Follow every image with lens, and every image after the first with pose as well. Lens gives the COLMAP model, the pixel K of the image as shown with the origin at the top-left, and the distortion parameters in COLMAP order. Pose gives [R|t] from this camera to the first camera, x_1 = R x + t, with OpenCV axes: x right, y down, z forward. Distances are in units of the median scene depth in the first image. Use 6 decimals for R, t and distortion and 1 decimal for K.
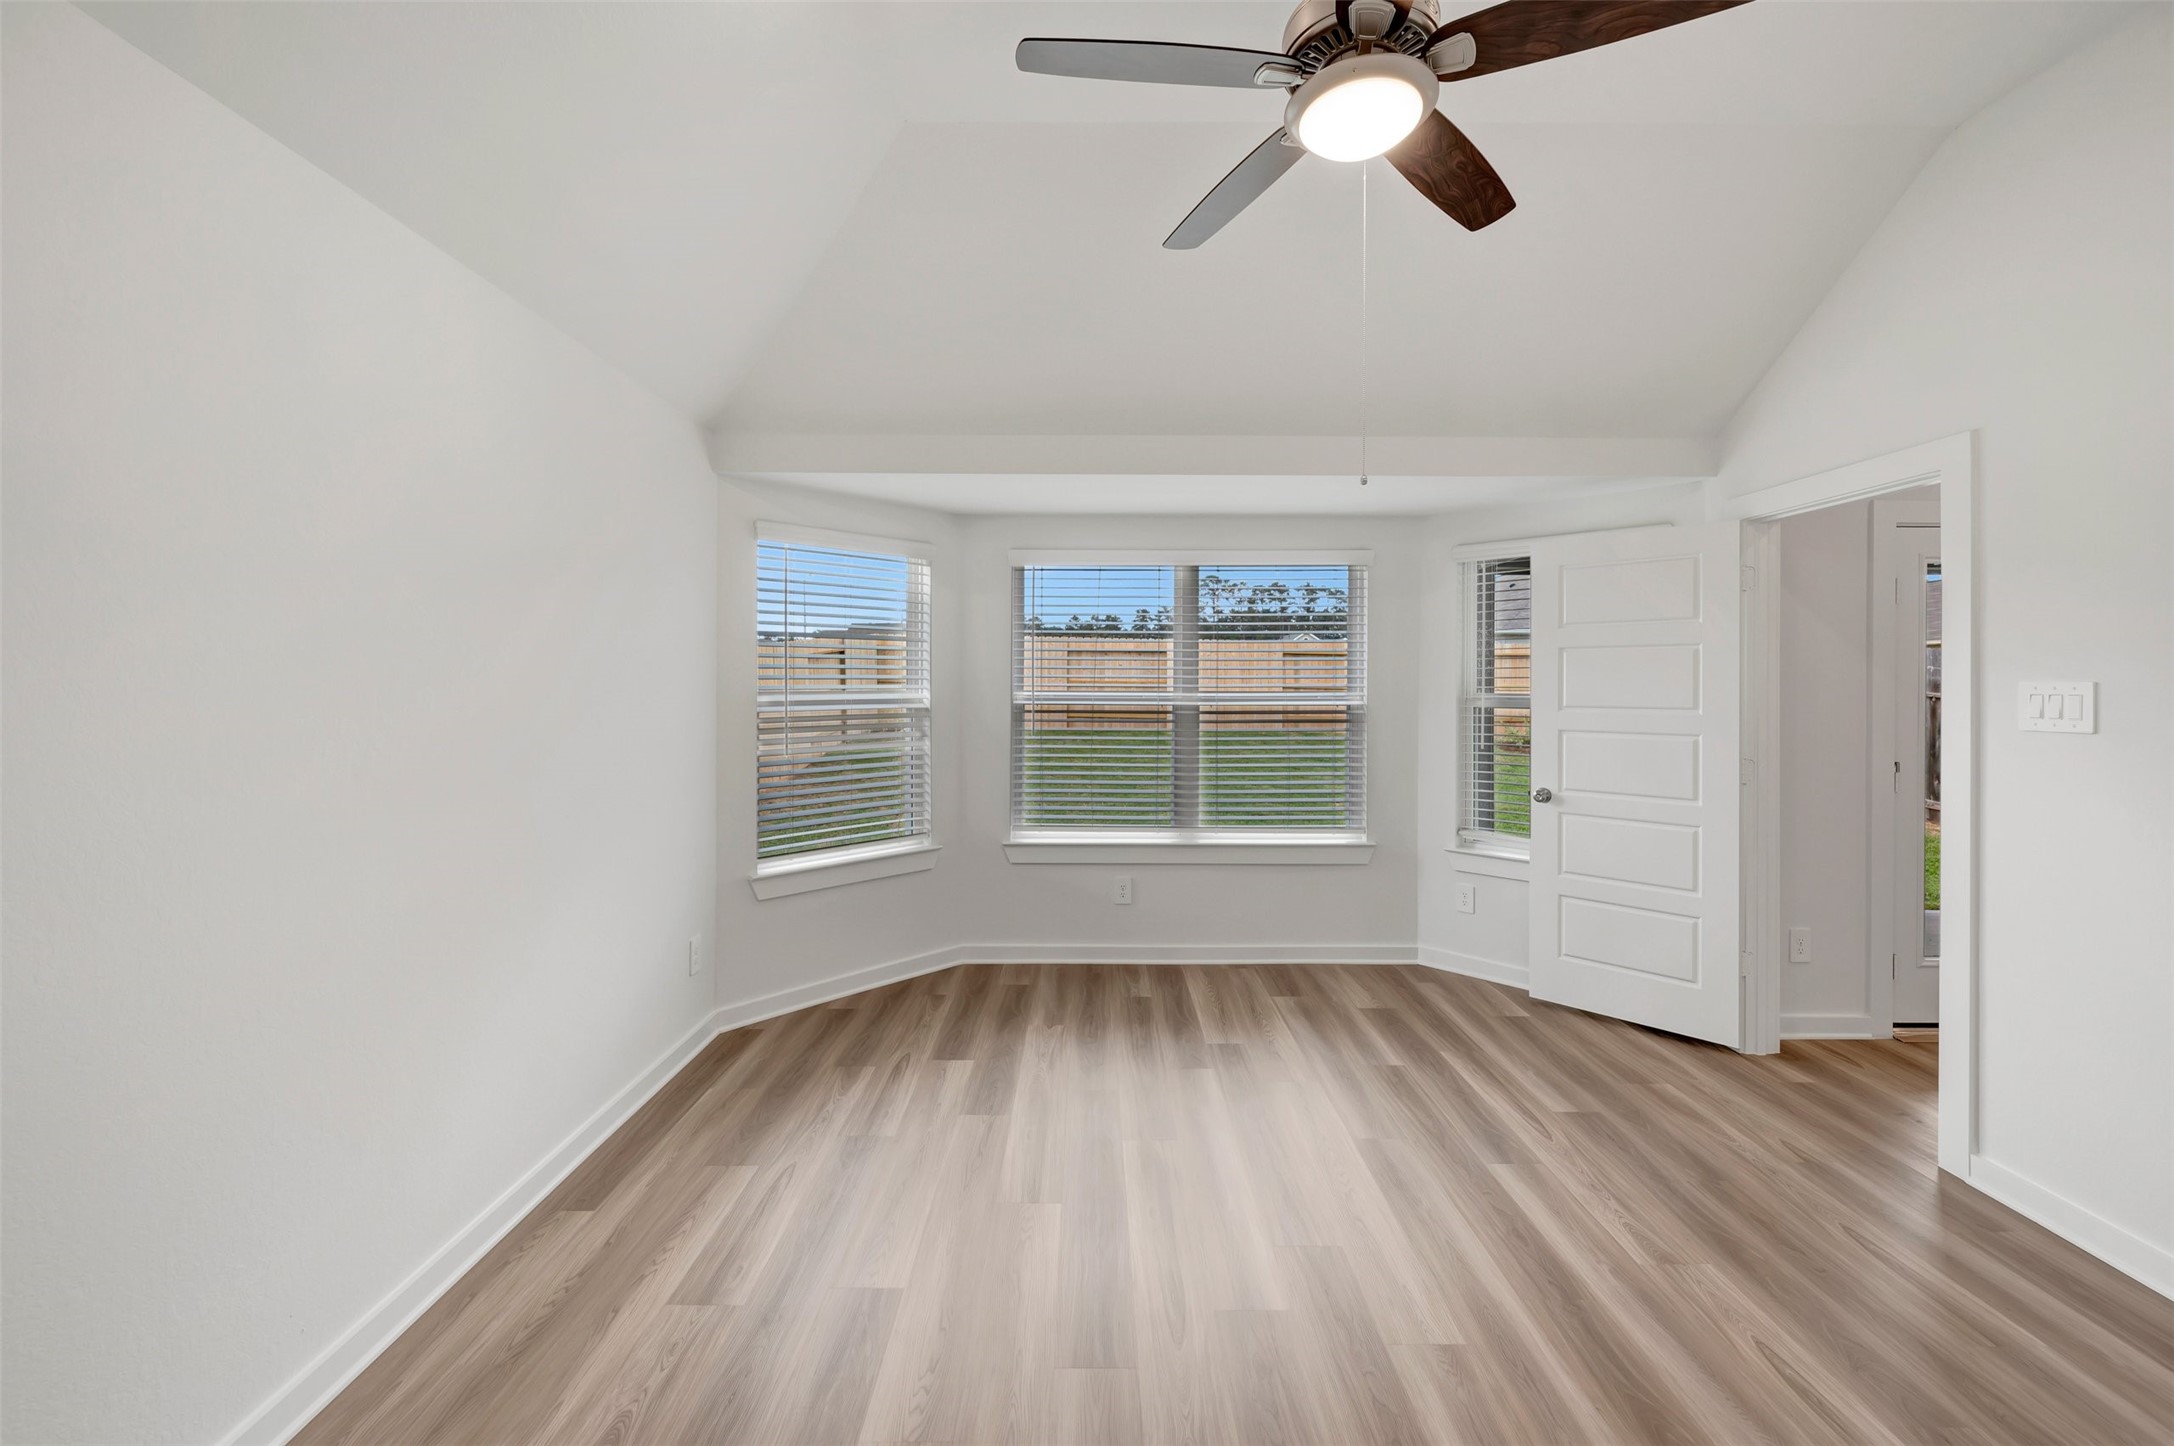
lens RADIAL K [[873.5, 0, 1091.9], [0, 873.5, 672.1], [0, 0, 1]] dist [-0.002707, -0.000377]
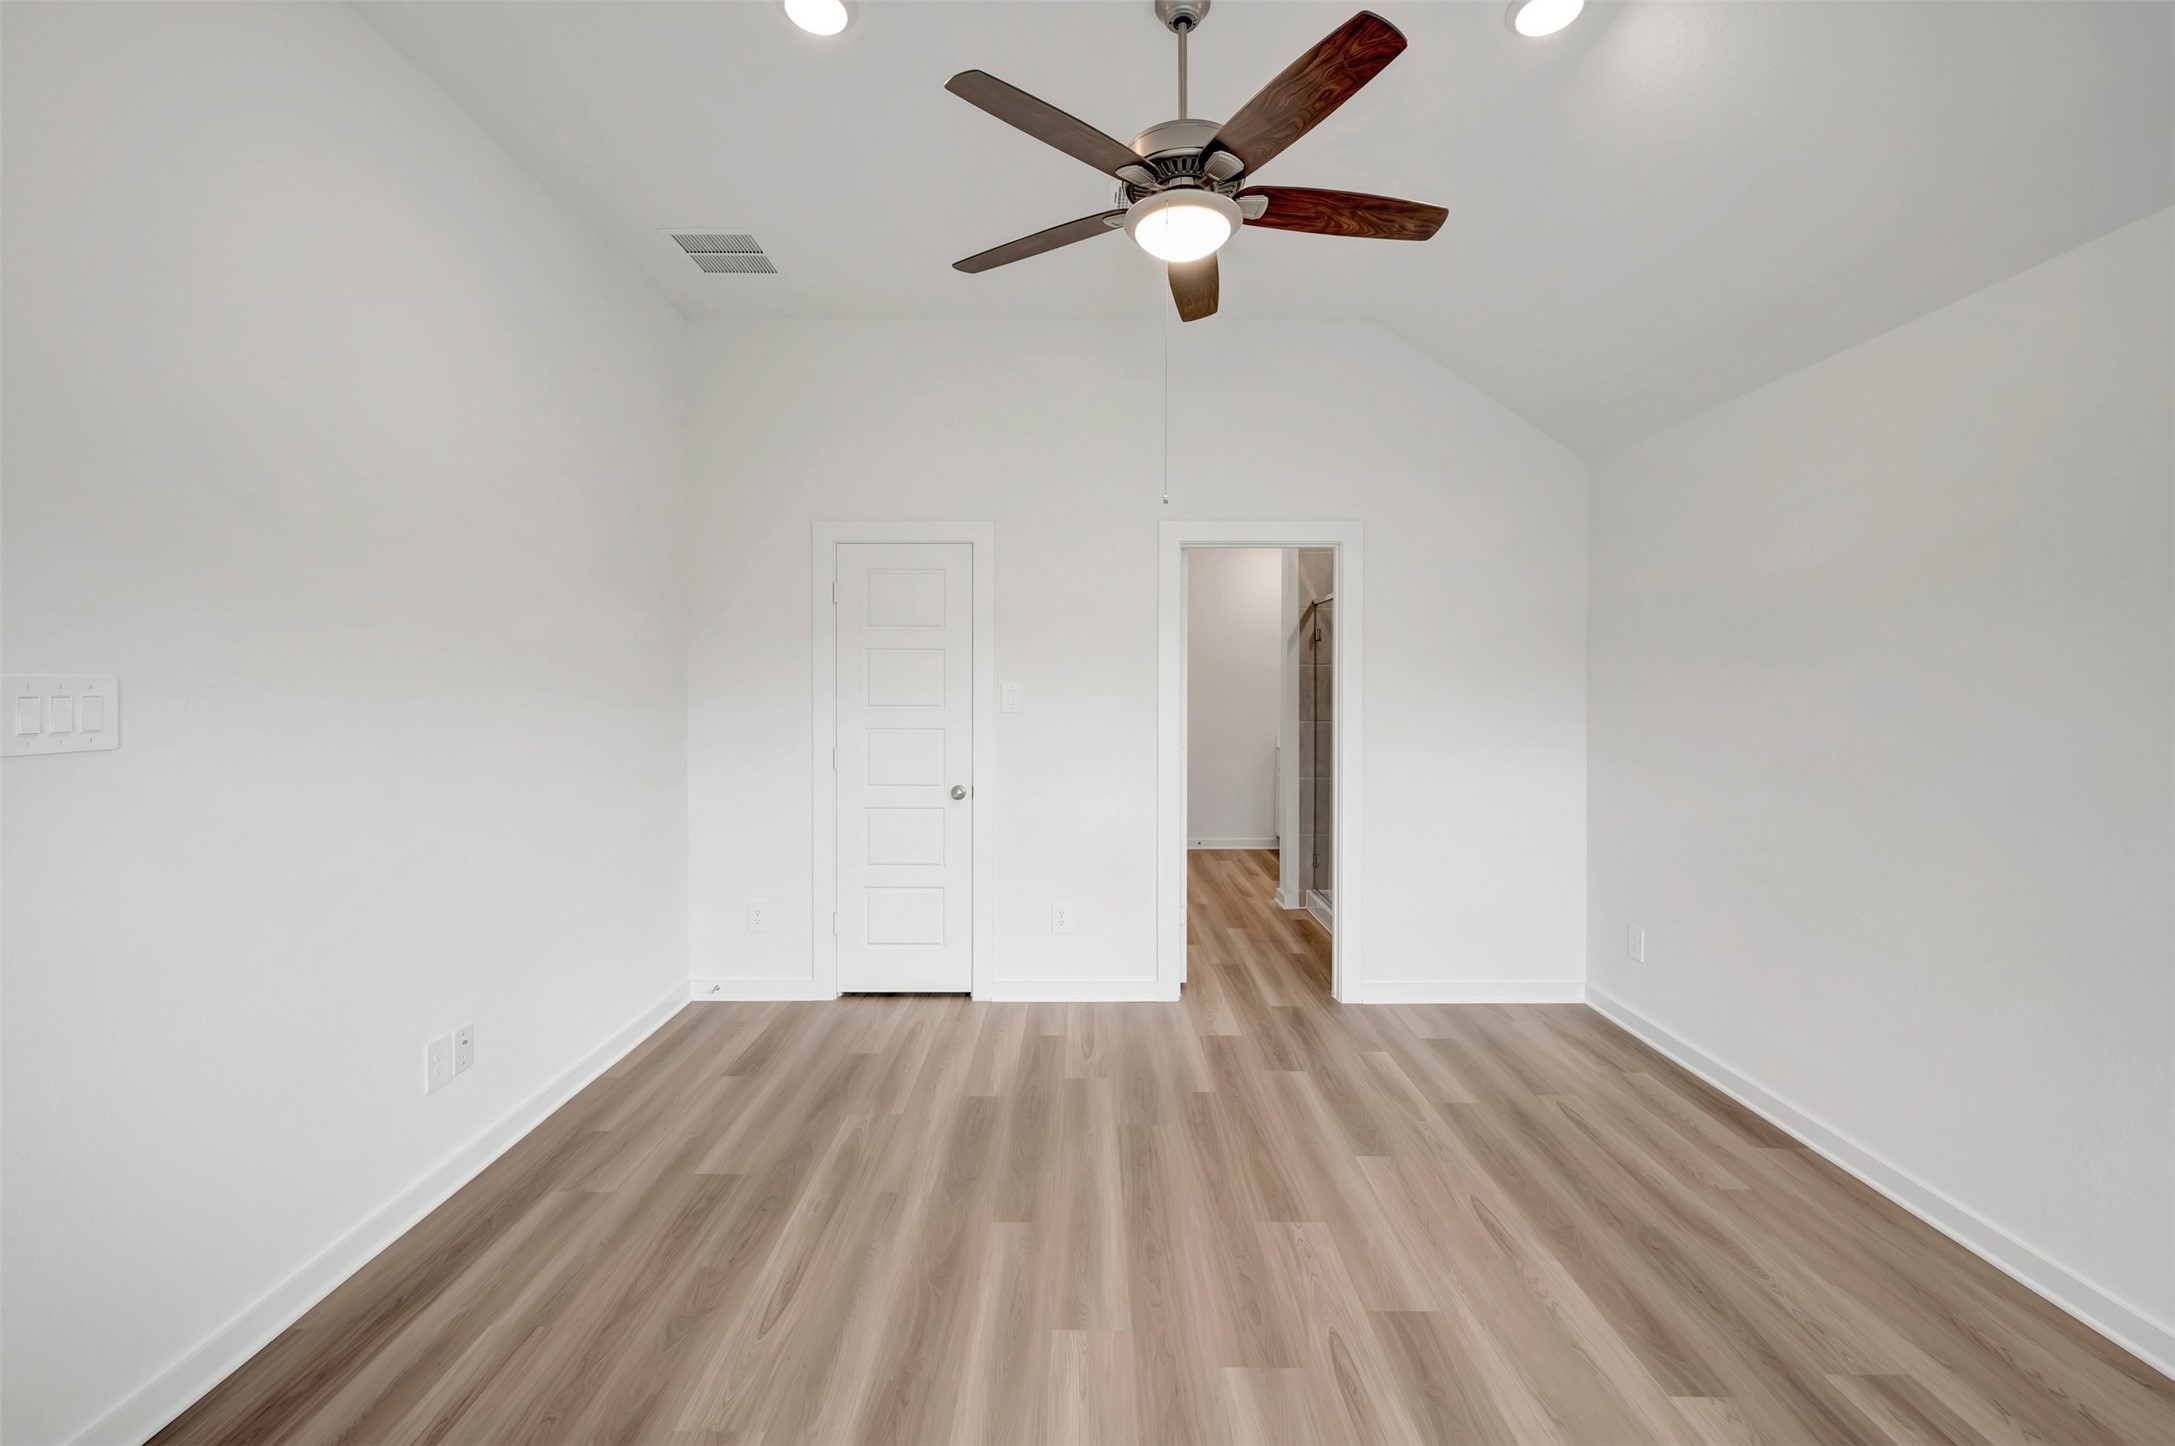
lens RADIAL K [[868.7, 0, 1078.3], [0, 868.7, 691.4], [0, 0, 1]] dist [0.000096, -0.000061]
pose [[-0.999884, -0.005998, 0.013966, 0.191155], [-0.006027, 0.999980, -0.001991, 0.009091], [-0.013953, -0.002075, -0.999900, 0.995286]]
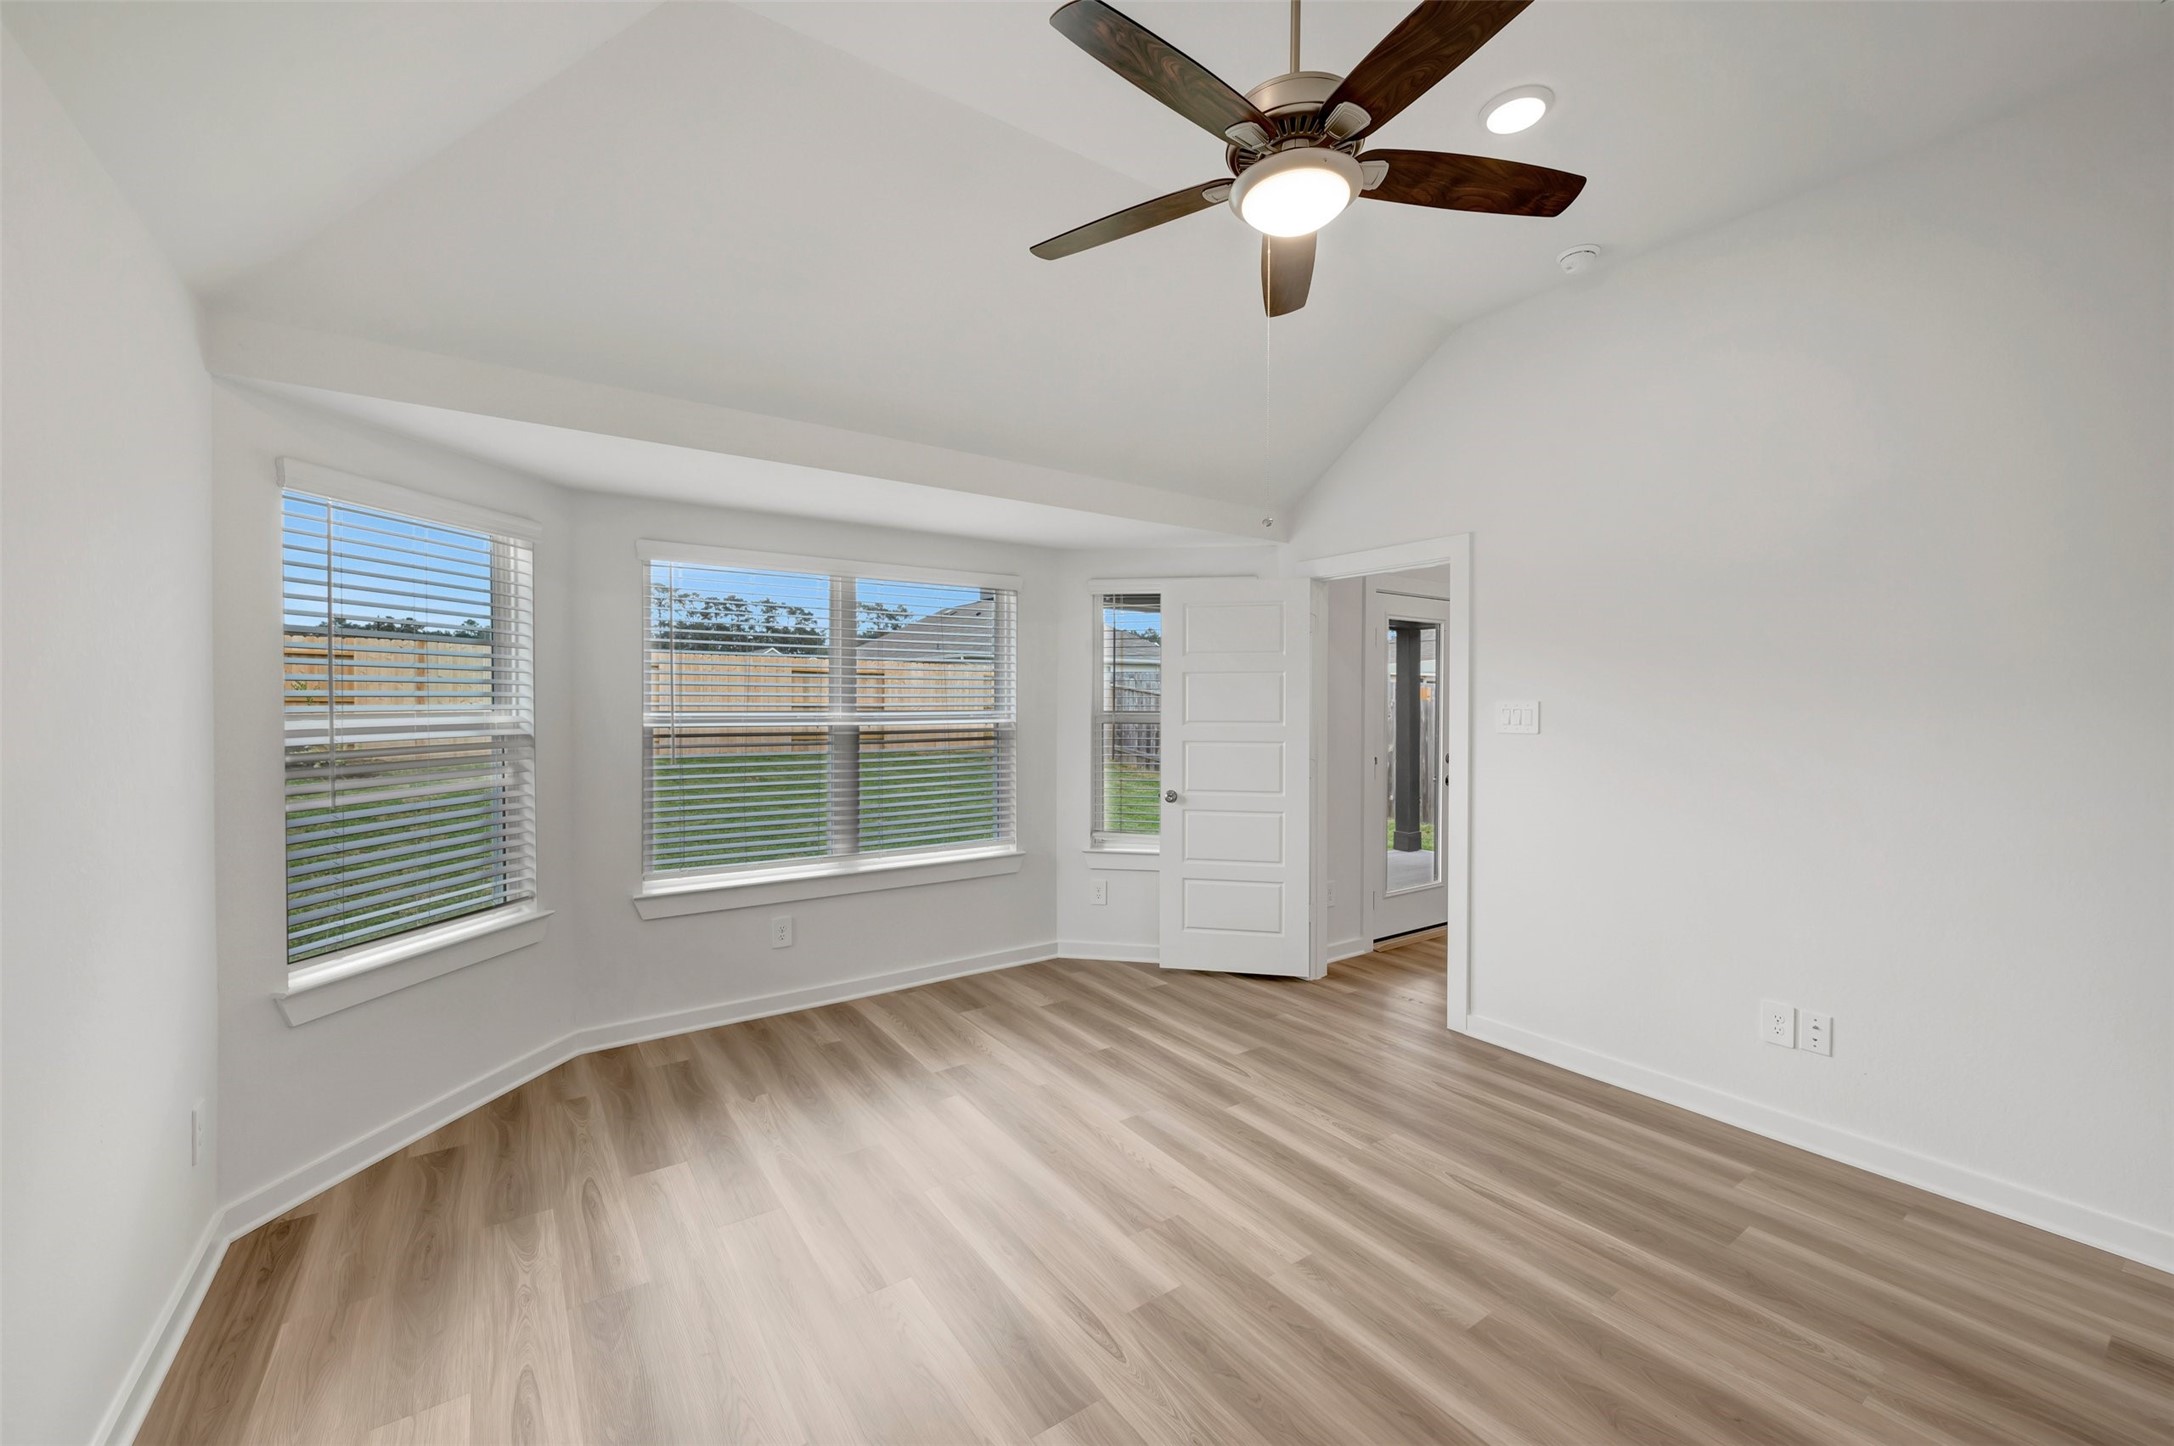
lens RADIAL K [[861.0, 0, 1094.7], [0, 861.0, 707.4], [0, 0, 1]] dist [-0.001505, -0.000120]
pose [[0.818714, -0.004025, 0.574187, -0.241971], [-0.007045, 0.999830, 0.017054, 0.000856], [-0.574158, -0.018008, 0.818546, 0.105874]]
